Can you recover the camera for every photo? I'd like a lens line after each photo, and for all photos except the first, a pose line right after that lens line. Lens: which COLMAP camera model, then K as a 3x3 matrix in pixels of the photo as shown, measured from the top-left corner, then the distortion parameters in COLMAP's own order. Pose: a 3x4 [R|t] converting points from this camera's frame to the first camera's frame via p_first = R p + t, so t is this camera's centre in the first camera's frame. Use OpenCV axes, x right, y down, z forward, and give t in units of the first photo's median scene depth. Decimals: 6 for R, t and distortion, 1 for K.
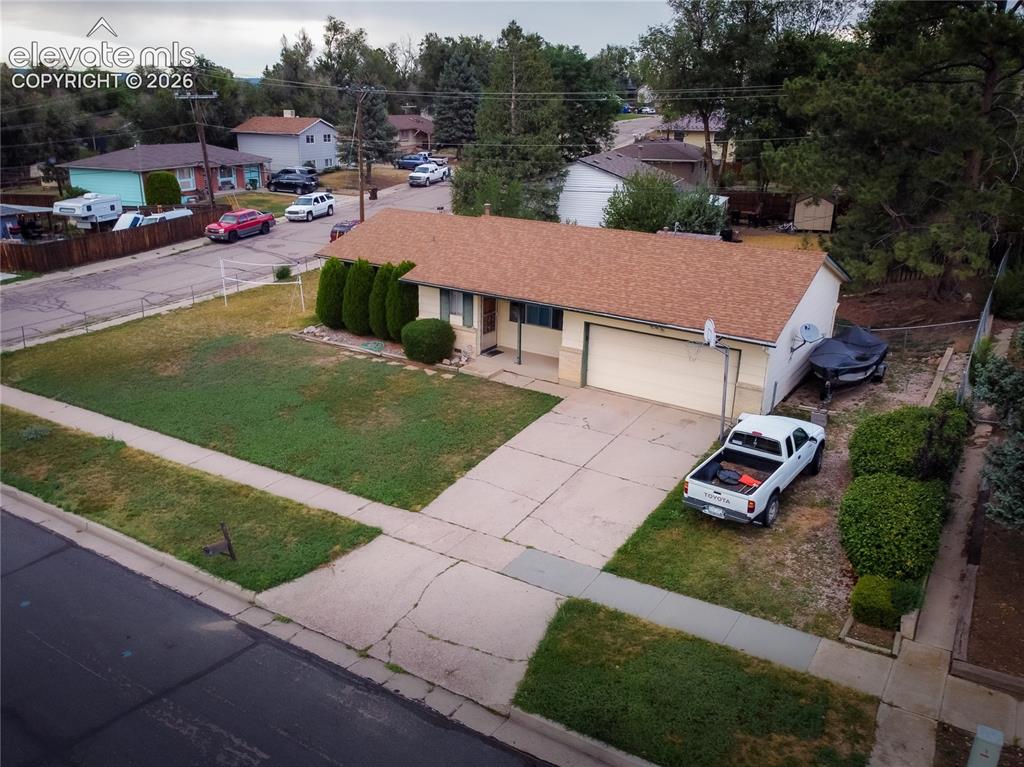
lens RADIAL K [[796.5, 0, 509.9], [0, 796.5, 384.0], [0, 0, 1]] dist [0.000374, -0.004832]
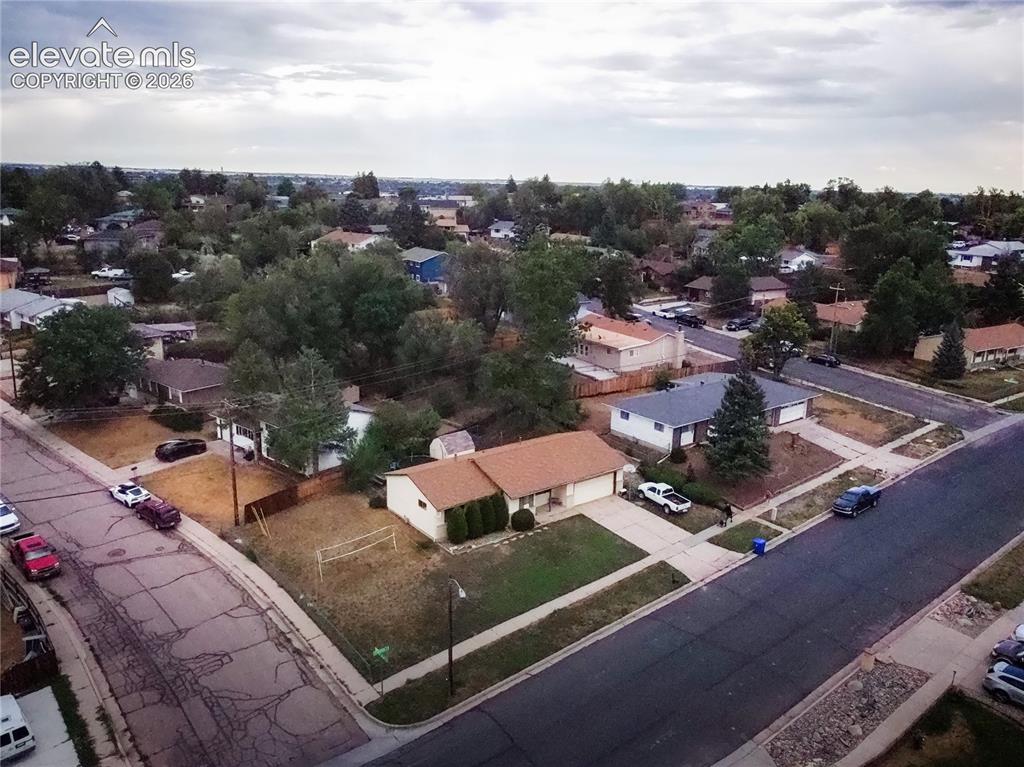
lens RADIAL K [[775.9, 0, 510.8], [0, 775.9, 379.6], [0, 0, 1]] dist [0.002385, -0.006624]
pose [[0.320536, -0.245102, 0.914977, -1.938232], [0.305402, 0.941102, 0.145111, -0.725752], [-0.896653, 0.232922, 0.376511, 0.135345]]
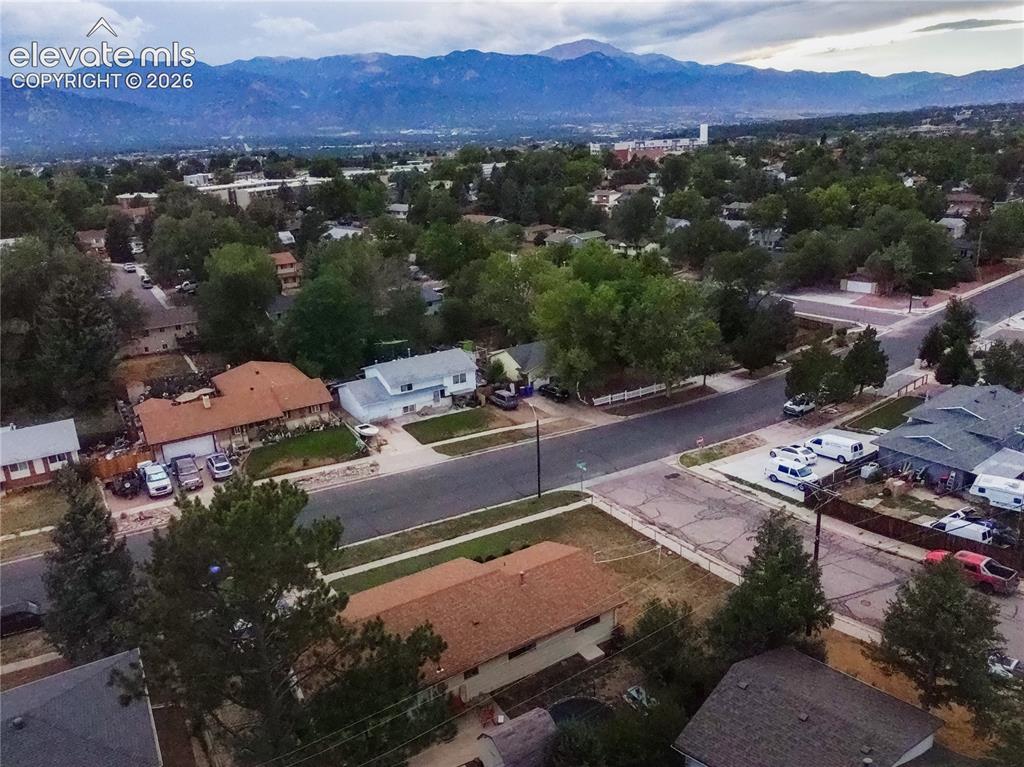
lens RADIAL K [[773.3, 0, 502.4], [0, 773.3, 384.5], [0, 0, 1]] dist [-0.005714, -0.008760]
pose [[-0.449241, 0.285964, -0.846408, 1.226522], [-0.260366, 0.864361, 0.430221, -1.270518], [0.854630, 0.413649, -0.313851, 1.454424]]
